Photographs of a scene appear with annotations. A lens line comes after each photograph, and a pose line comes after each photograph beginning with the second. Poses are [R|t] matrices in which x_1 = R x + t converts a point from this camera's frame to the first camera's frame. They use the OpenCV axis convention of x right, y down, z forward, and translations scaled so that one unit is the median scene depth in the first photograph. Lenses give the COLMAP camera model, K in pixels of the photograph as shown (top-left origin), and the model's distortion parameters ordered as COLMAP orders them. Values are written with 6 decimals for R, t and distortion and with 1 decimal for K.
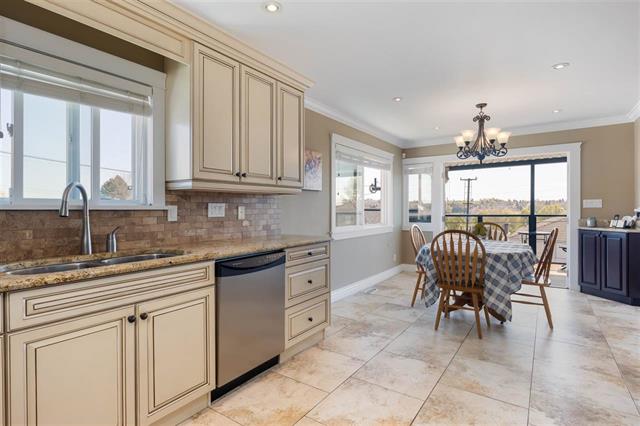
lens RADIAL K [[326.5, 0, 320.9], [0, 326.5, 210.6], [0, 0, 1]] dist [-0.004000, 0.000561]
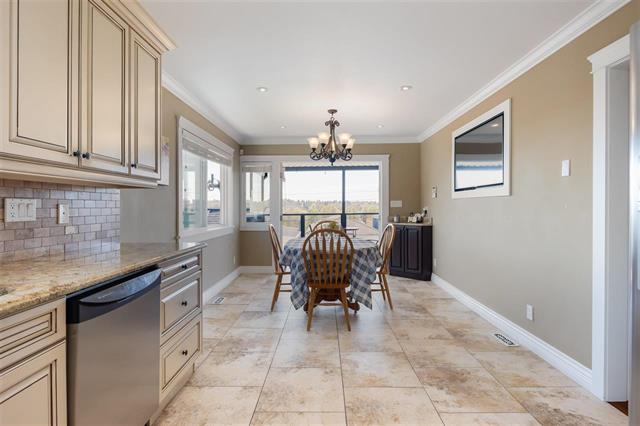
lens RADIAL K [[326.5, 0, 321.8], [0, 326.5, 209.0], [0, 0, 1]] dist [-0.004000, 0.000561]
pose [[0.829840, -0.002273, 0.557996, -0.185375], [0.004251, 0.999988, -0.002248, 0.000307], [-0.557985, 0.004238, 0.829840, 0.181167]]
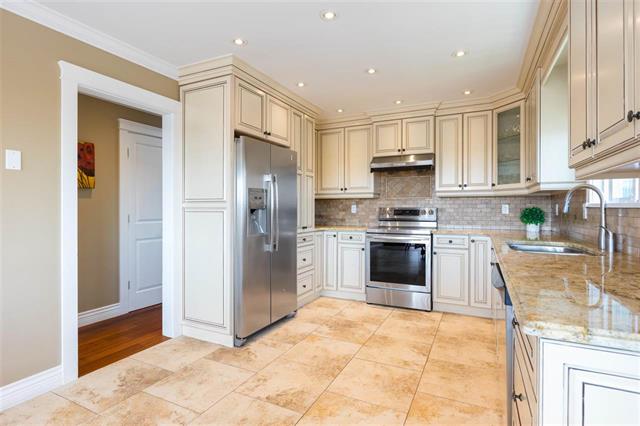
lens RADIAL K [[326.5, 0, 313.9], [0, 326.5, 210.5], [0, 0, 1]] dist [-0.004000, 0.000561]
pose [[-0.990674, 0.002780, -0.136228, 0.246999], [0.000786, 0.999892, 0.014686, -0.005991], [0.136254, 0.014442, -0.990569, 1.288084]]
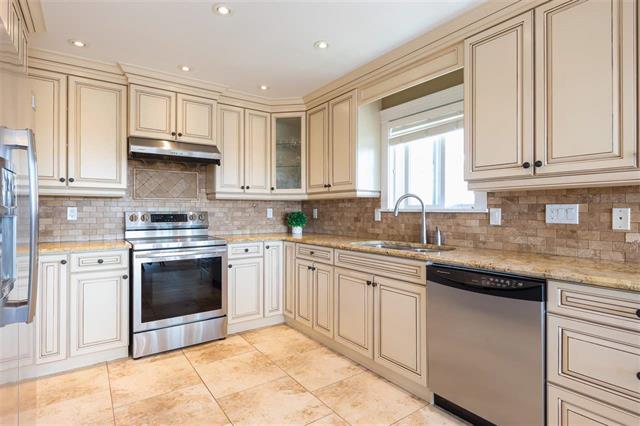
lens RADIAL K [[326.5, 0, 320.2], [0, 326.5, 211.0], [0, 0, 1]] dist [-0.004000, 0.000561]
pose [[-0.341034, 0.001115, -0.940050, 0.515541], [-0.007216, 0.999967, 0.003804, -0.006434], [0.940023, 0.008081, -0.341014, 0.710466]]
